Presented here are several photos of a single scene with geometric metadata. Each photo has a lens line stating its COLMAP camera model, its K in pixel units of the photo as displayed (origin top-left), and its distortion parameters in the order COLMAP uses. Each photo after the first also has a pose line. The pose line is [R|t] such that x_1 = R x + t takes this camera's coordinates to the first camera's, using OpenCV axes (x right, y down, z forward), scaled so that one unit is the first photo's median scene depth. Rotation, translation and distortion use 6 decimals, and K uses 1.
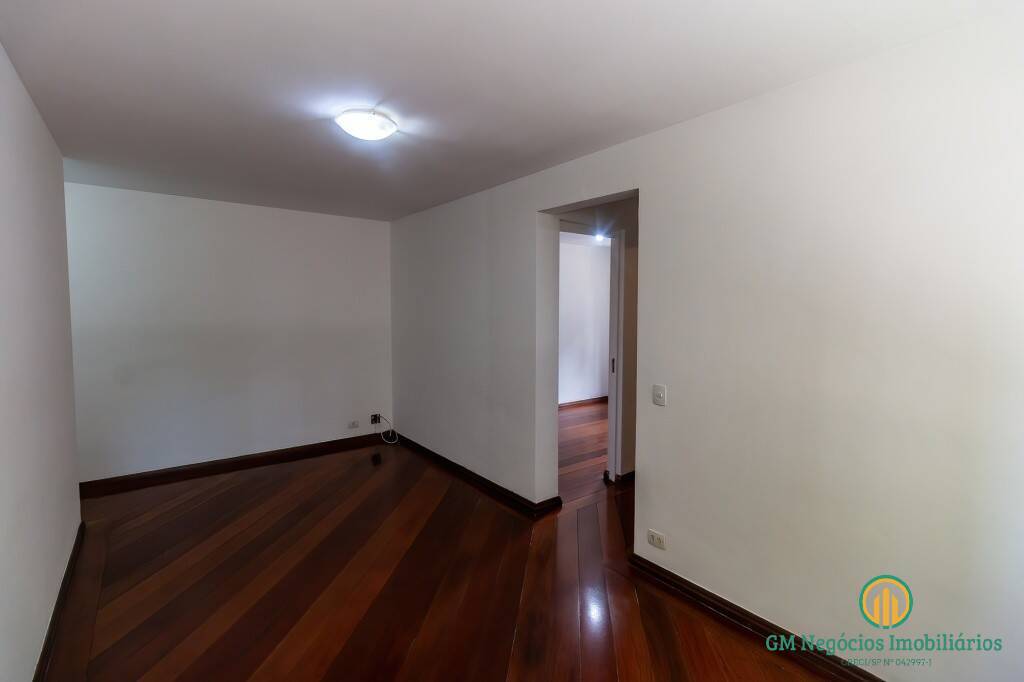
lens RADIAL K [[478.2, 0, 506.3], [0, 478.2, 329.2], [0, 0, 1]] dist [0.006781, 0.000013]
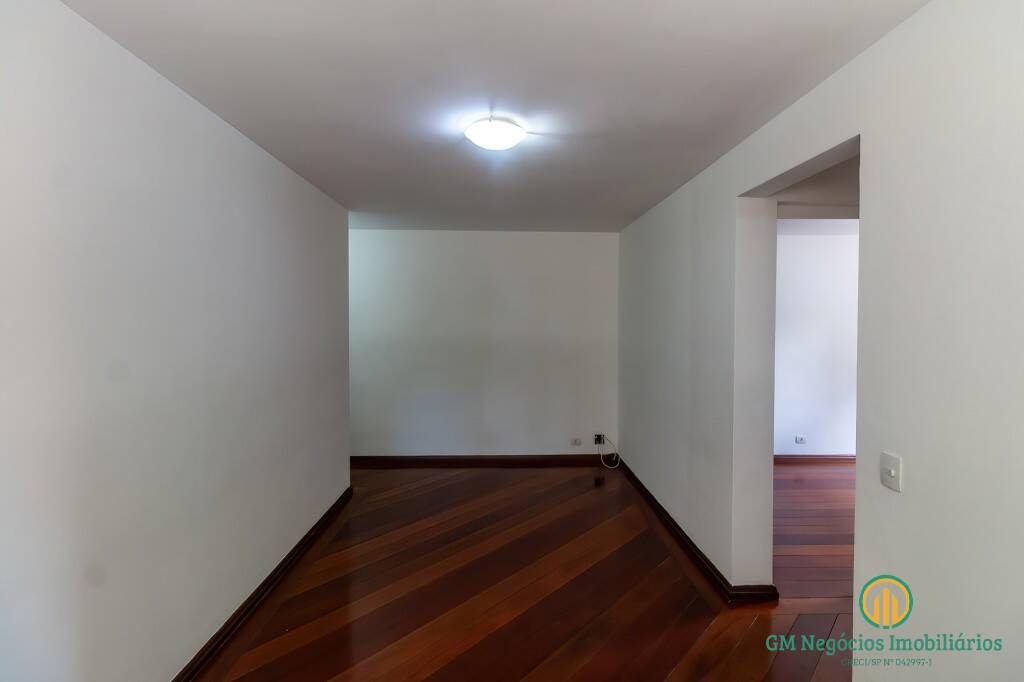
lens RADIAL K [[478.2, 0, 506.3], [0, 478.2, 329.2], [0, 0, 1]] dist [0.006781, 0.000013]
pose [[0.811060, 0.009134, -0.584892, 0.206695], [-0.027067, 0.999393, -0.021926, -0.009159], [0.584337, 0.033615, 0.810815, 0.170882]]
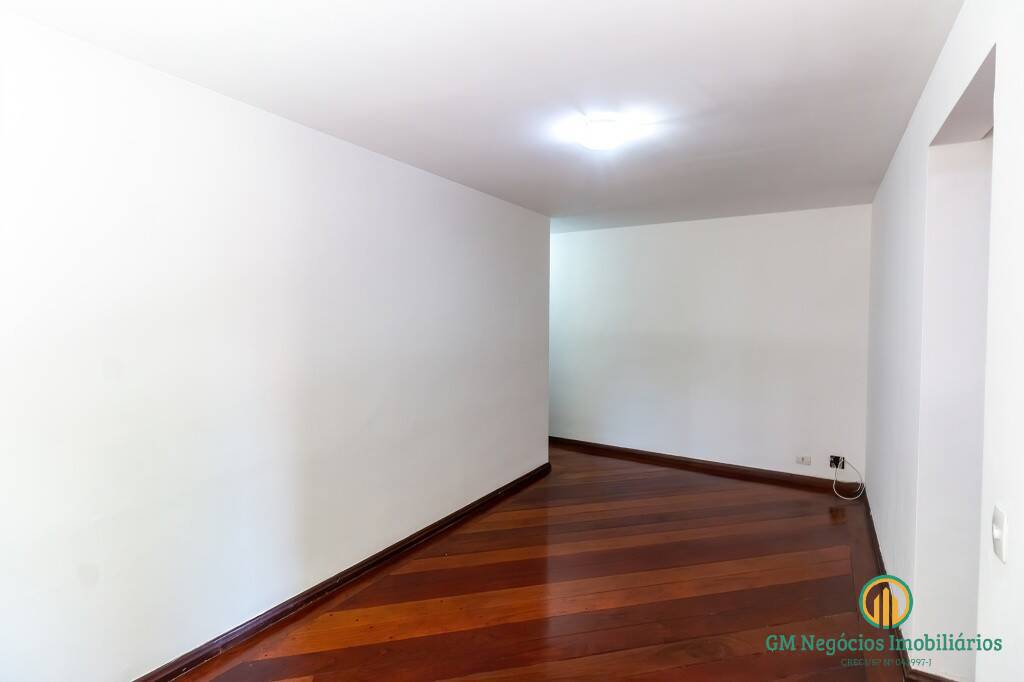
lens RADIAL K [[478.2, 0, 506.3], [0, 478.2, 329.2], [0, 0, 1]] dist [0.006781, 0.000013]
pose [[0.347663, 0.030268, -0.937131, 0.412402], [-0.047715, 0.998755, 0.014557, -0.021526], [0.936405, 0.039655, 0.348674, 0.335582]]
